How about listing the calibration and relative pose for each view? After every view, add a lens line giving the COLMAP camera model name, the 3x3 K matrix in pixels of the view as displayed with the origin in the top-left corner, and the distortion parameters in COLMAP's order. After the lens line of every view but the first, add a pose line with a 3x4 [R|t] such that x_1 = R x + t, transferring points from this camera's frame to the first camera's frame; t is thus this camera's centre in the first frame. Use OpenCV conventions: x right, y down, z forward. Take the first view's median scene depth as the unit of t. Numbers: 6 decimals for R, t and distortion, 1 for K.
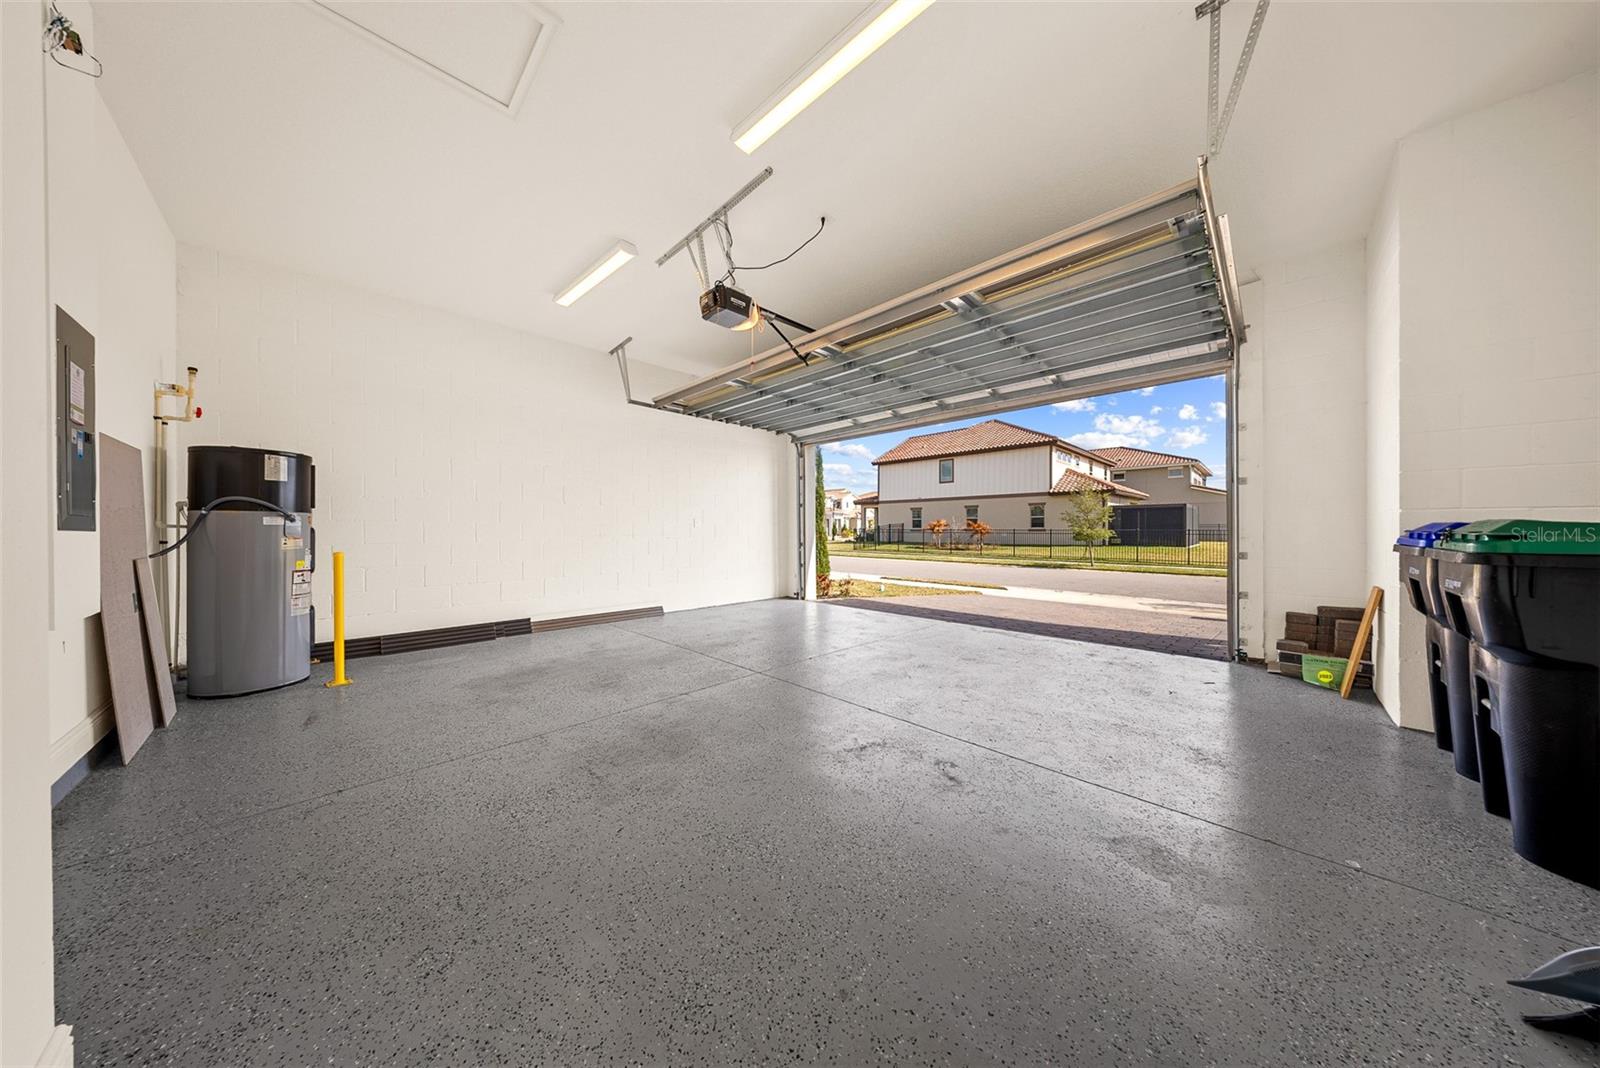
lens RADIAL K [[476.8, 0, 798.4], [0, 476.8, 520.8], [0, 0, 1]] dist [0.001238, -0.002356]
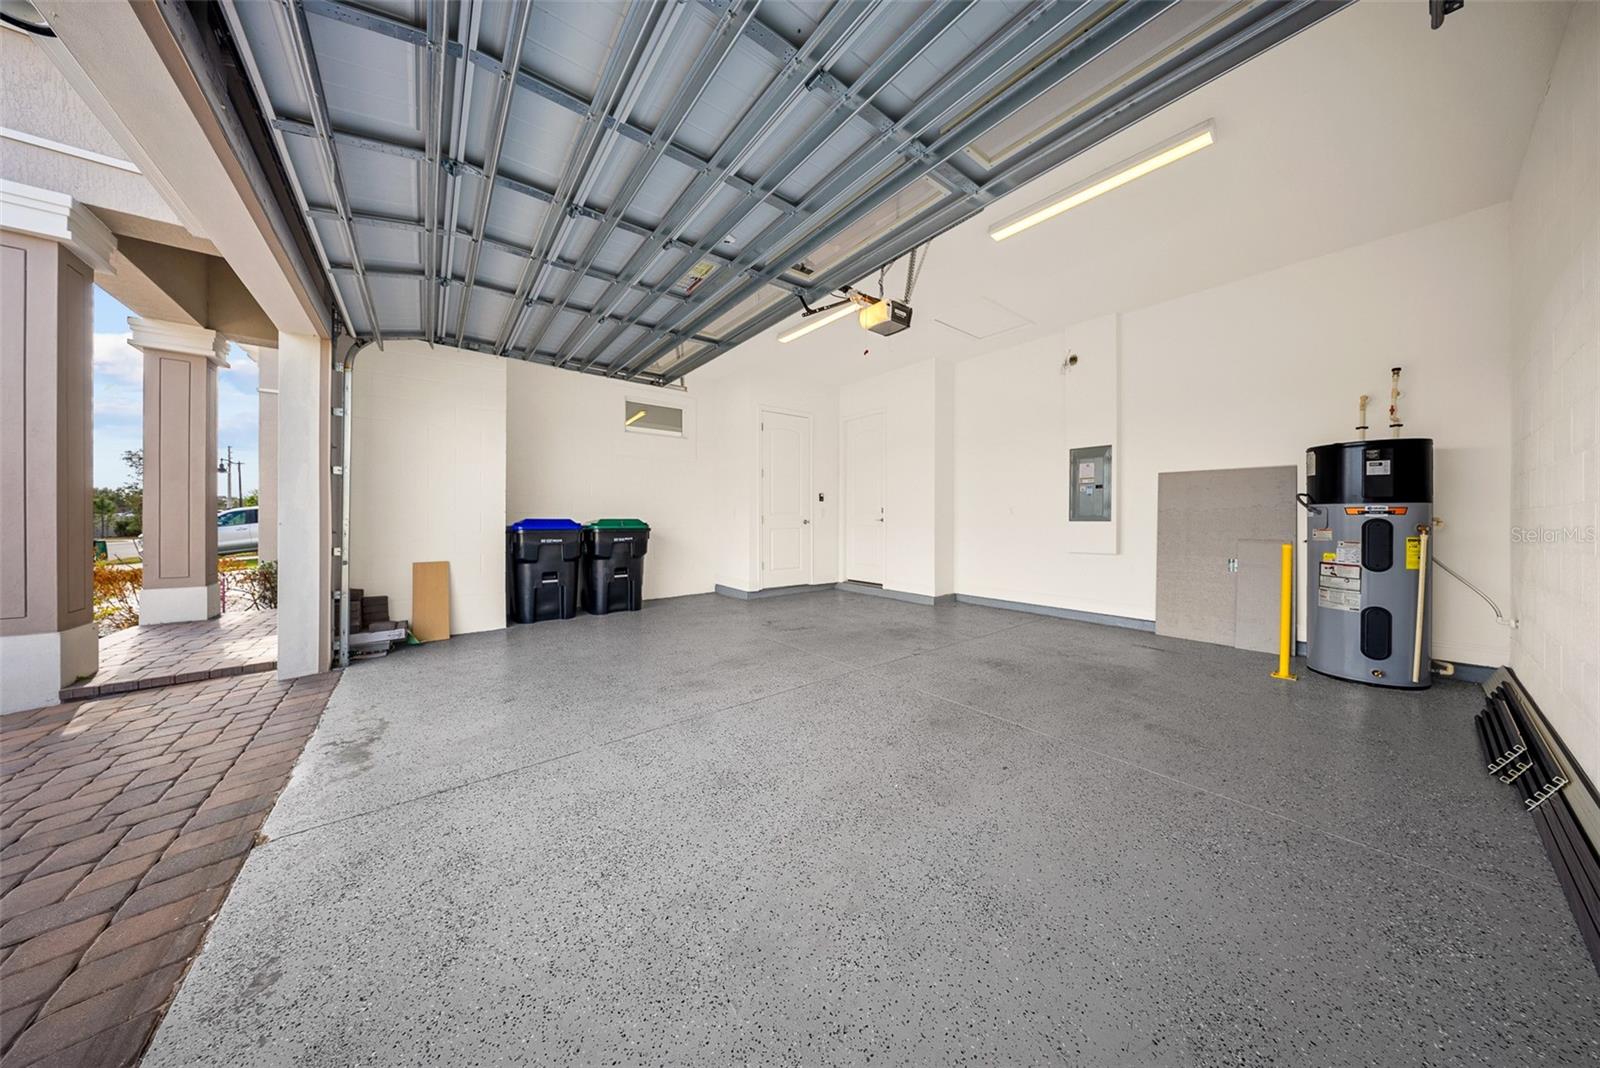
lens RADIAL K [[480.6, 0, 794.4], [0, 480.6, 511.6], [0, 0, 1]] dist [0.000415, -0.000055]
pose [[-0.991687, 0.002492, 0.128648, -0.078039], [-0.002119, 0.999361, -0.035694, 0.034707], [-0.128655, -0.035670, -0.991048, 2.051097]]
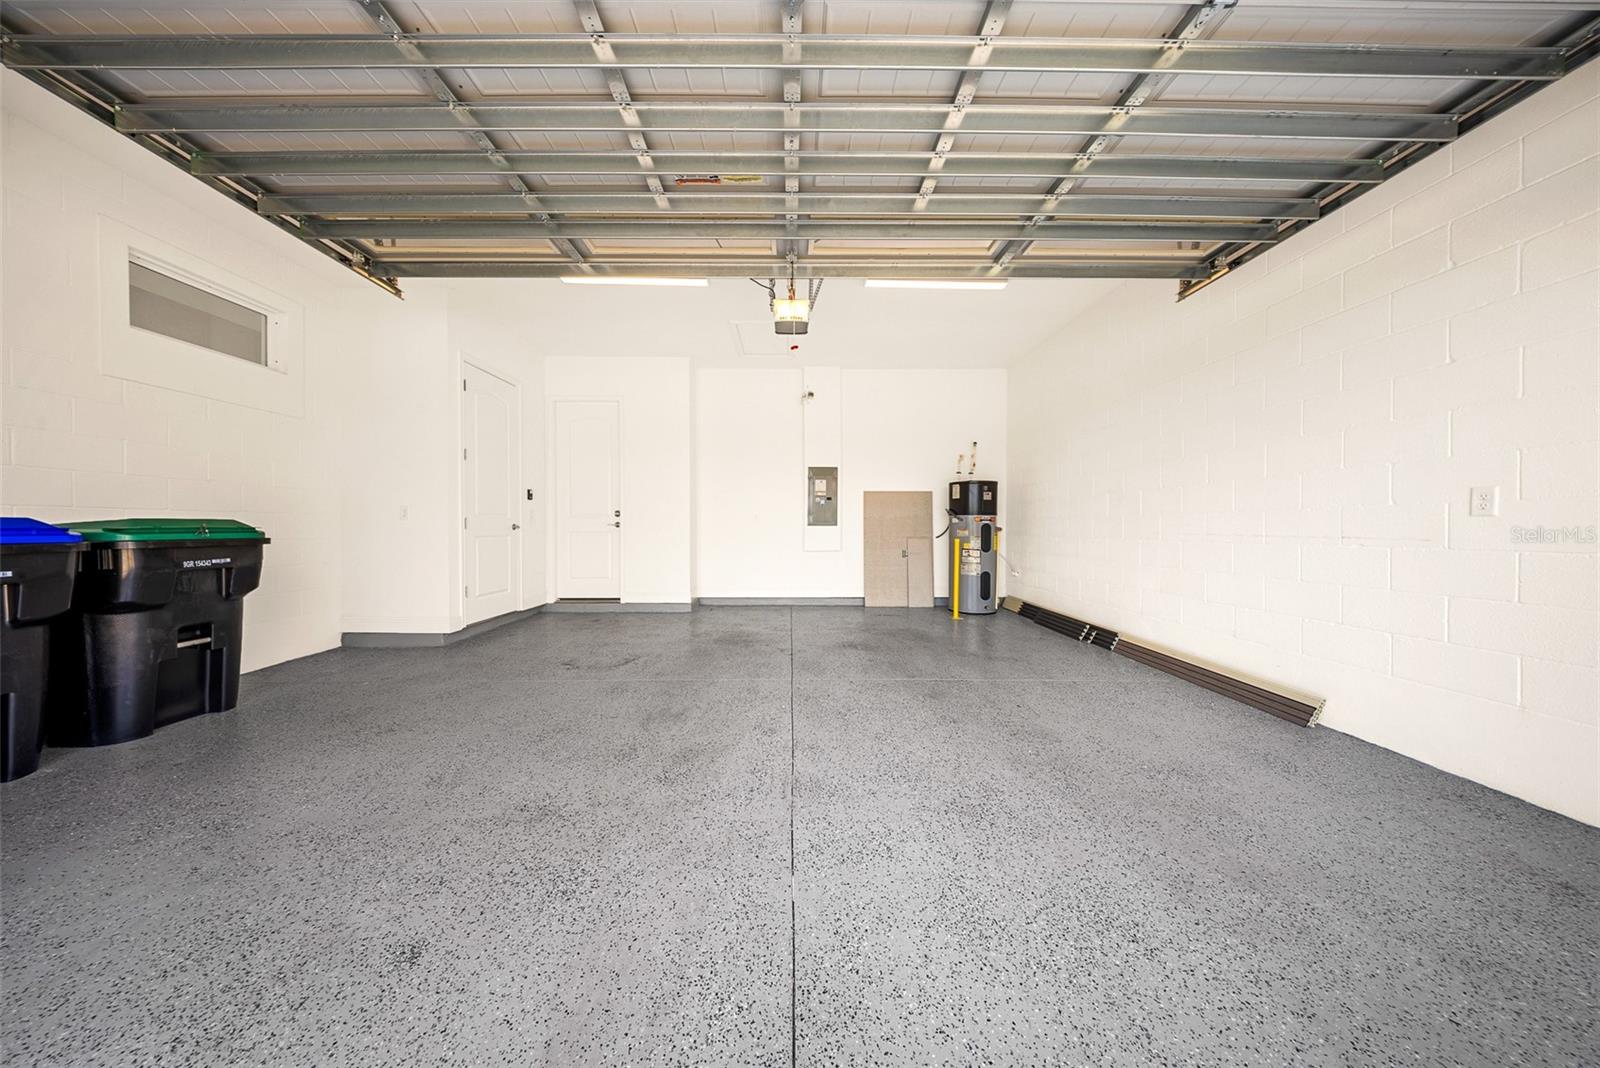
lens RADIAL K [[476.8, 0, 798.4], [0, 476.8, 520.8], [0, 0, 1]] dist [0.001238, -0.002356]
pose [[-0.702808, -0.008099, -0.711334, 0.582518], [0.014020, 0.999583, -0.025234, 0.036463], [0.711242, -0.027708, -0.702401, 1.713424]]
